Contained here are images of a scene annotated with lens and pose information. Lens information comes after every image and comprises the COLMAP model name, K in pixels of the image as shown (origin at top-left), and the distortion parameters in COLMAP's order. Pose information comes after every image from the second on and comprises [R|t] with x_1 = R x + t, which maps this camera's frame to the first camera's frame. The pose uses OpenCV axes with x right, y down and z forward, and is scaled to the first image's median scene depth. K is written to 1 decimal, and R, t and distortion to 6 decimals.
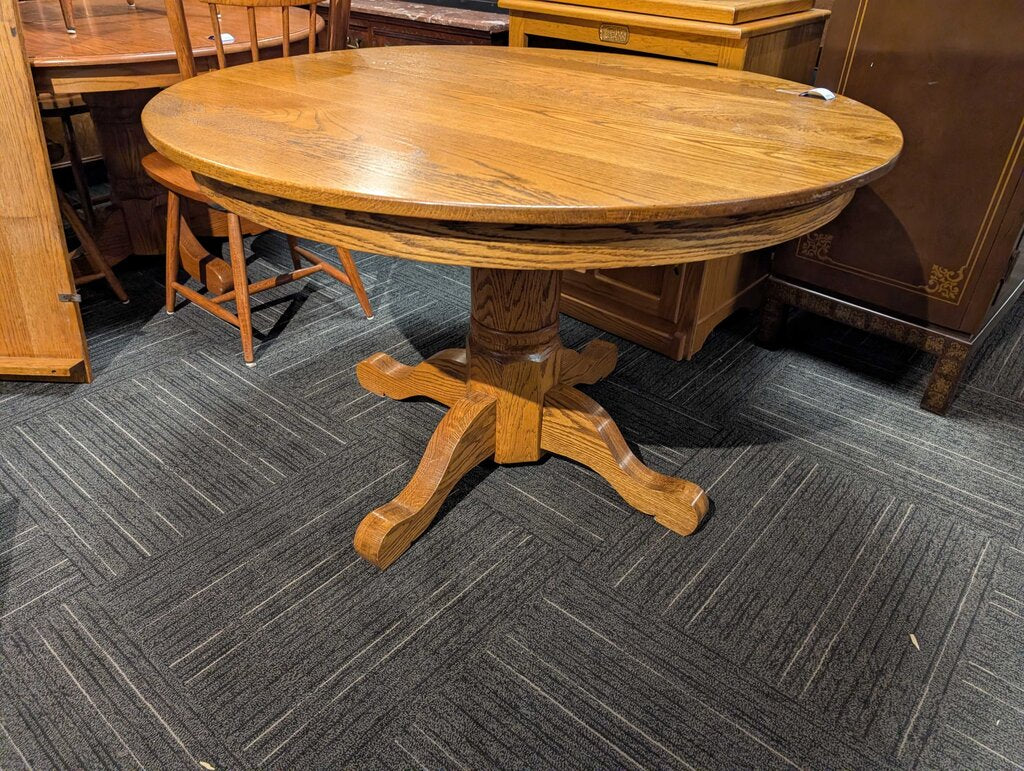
lens RADIAL K [[741.1, 0, 522.6], [0, 741.1, 386.1], [0, 0, 1]] dist [0.017375, -0.017153]
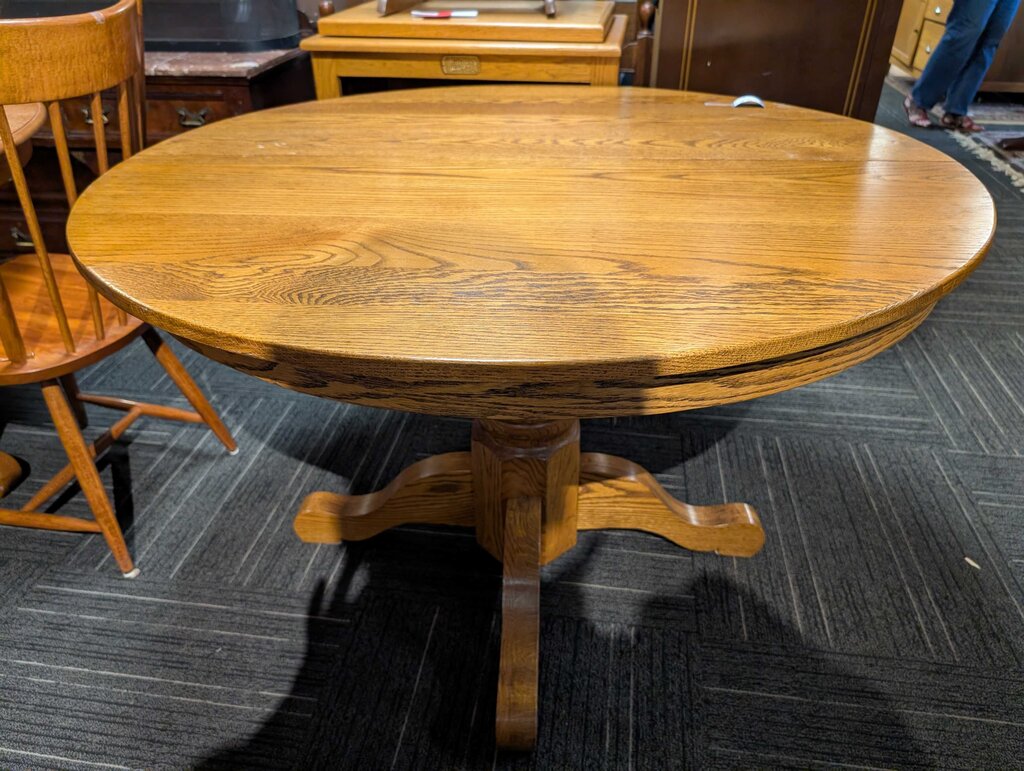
lens RADIAL K [[741.1, 0, 511.8], [0, 741.1, 383.6], [0, 0, 1]] dist [0.017375, -0.017153]
pose [[0.847320, -0.314127, 0.428221, -0.365517], [0.312433, 0.946865, 0.076374, -0.173333], [-0.429459, 0.069078, 0.900441, 0.207554]]
